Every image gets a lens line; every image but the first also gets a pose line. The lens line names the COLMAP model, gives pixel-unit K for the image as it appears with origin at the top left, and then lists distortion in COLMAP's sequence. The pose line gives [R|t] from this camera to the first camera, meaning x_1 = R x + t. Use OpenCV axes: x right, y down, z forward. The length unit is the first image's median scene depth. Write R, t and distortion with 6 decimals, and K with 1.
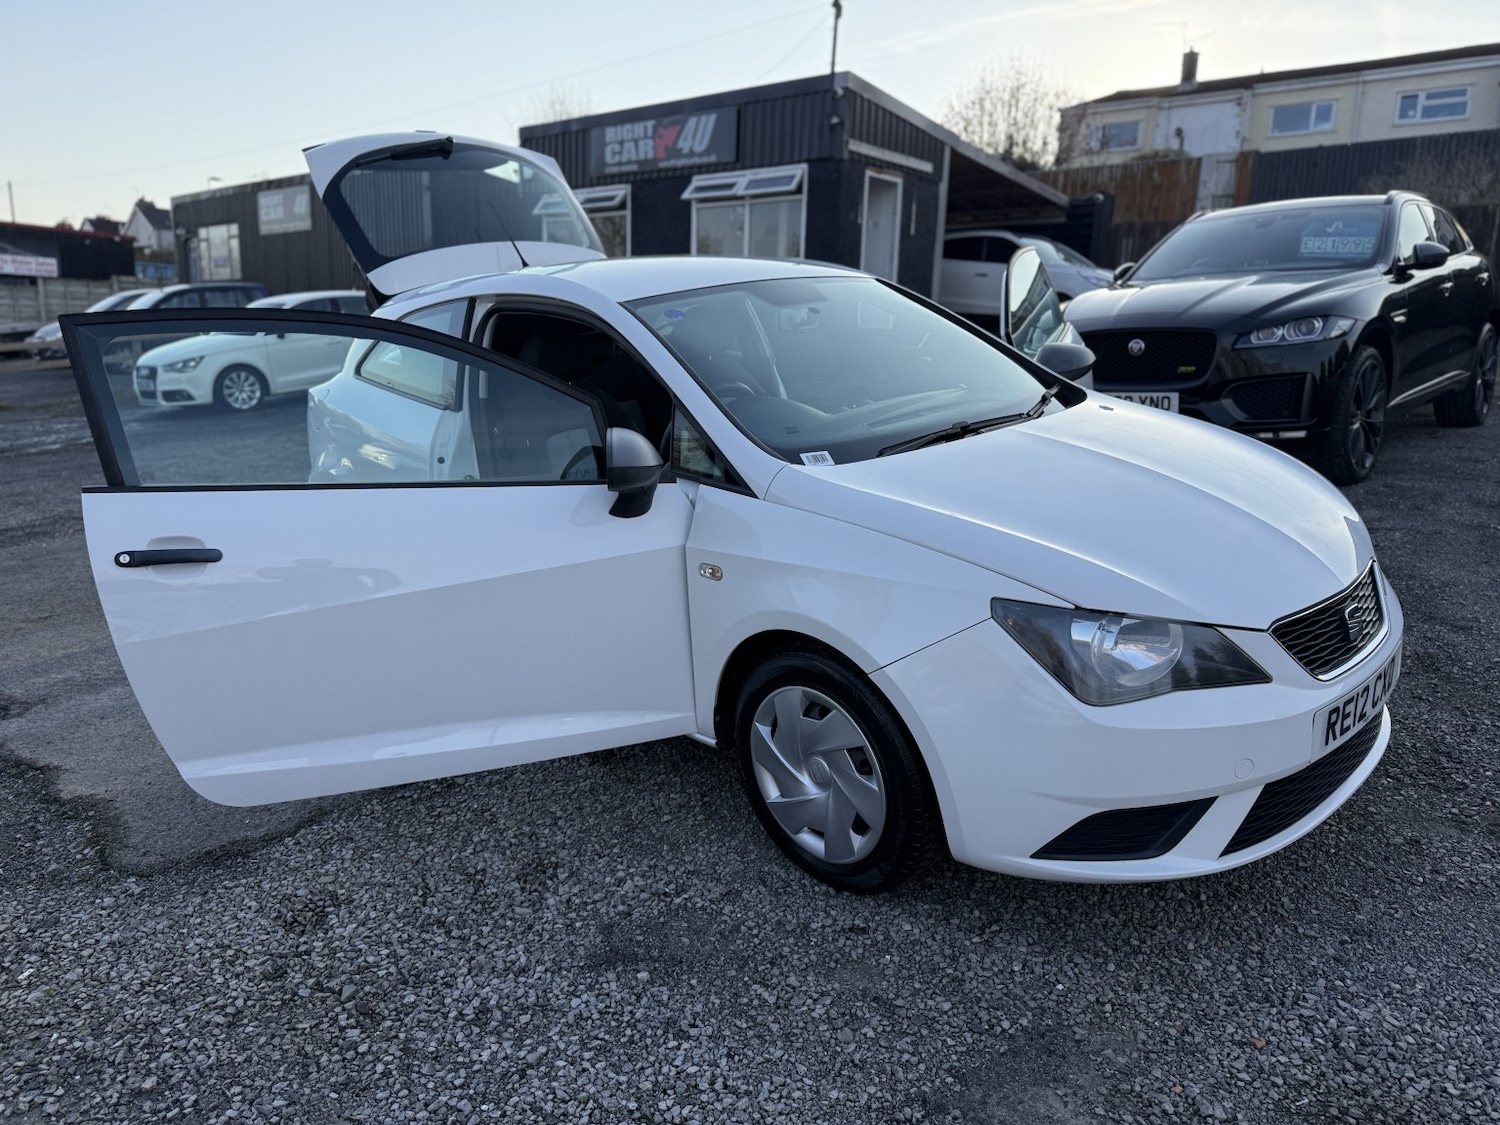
lens RADIAL K [[1117.2, 0, 740.1], [0, 1117.2, 565.9], [0, 0, 1]] dist [0.016911, -0.022752]
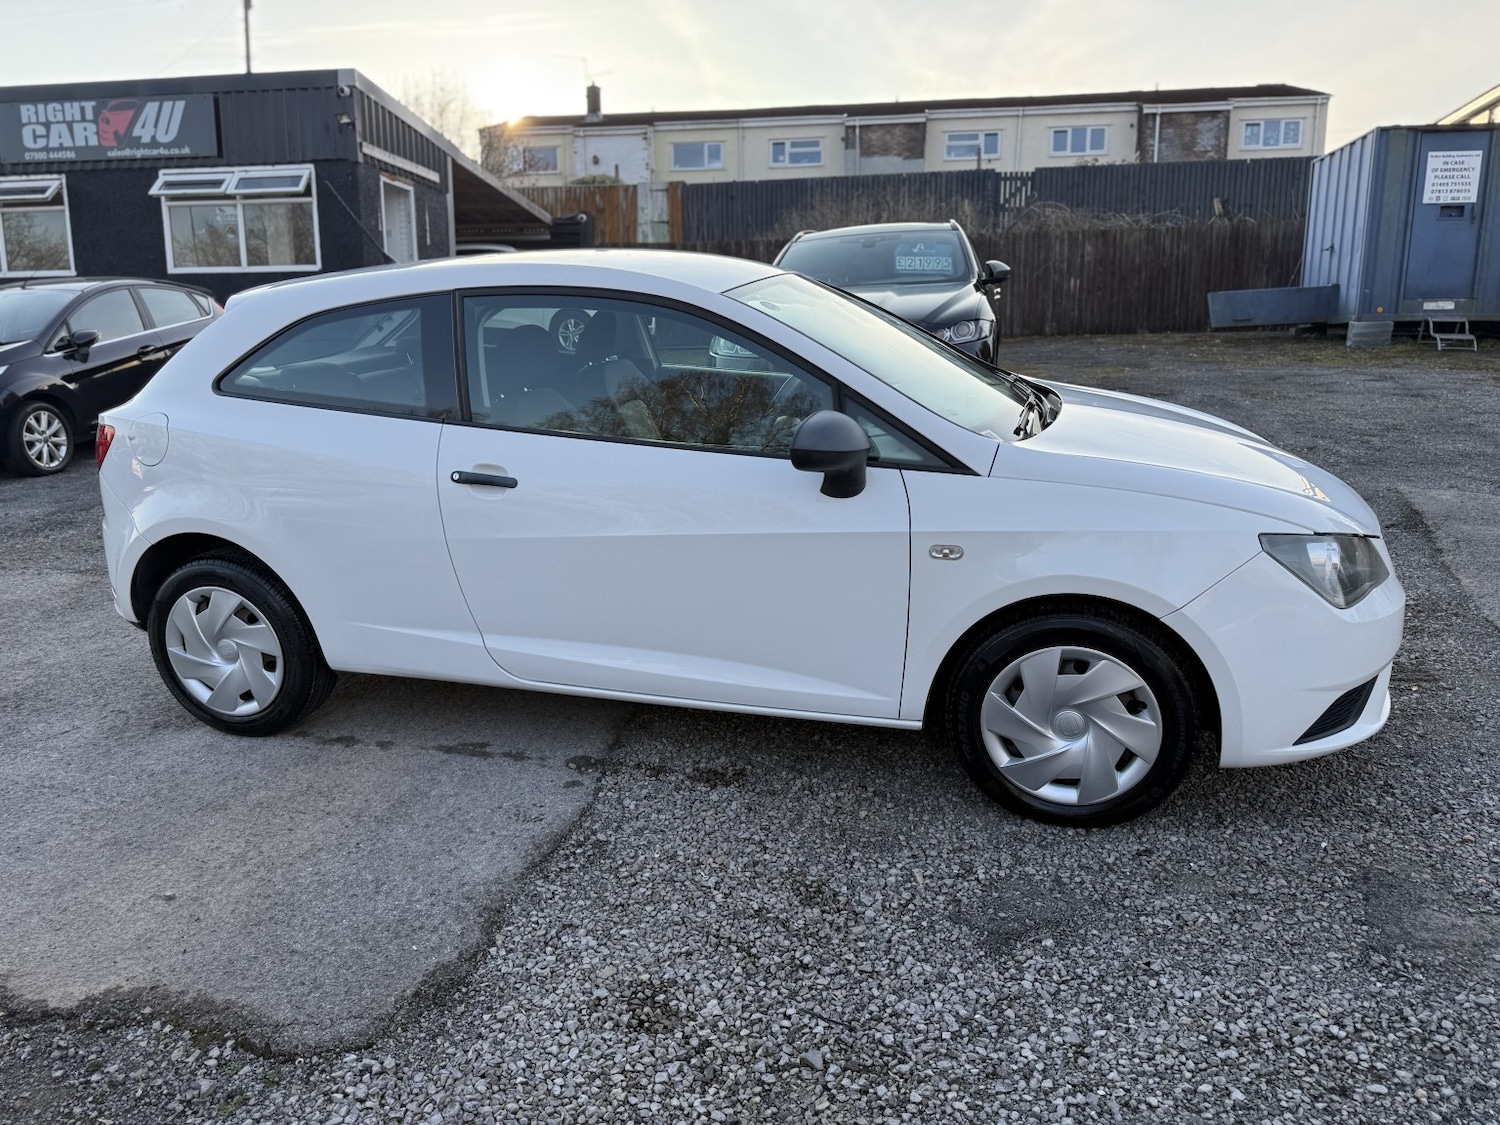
lens RADIAL K [[1106.1, 0, 772.4], [0, 1106.1, 566.9], [0, 0, 1]] dist [0.013992, -0.022997]
pose [[0.843067, -0.120727, 0.524083, -0.615581], [0.127220, 0.991590, 0.023769, -0.024323], [-0.522545, 0.046635, 0.851335, 0.196881]]
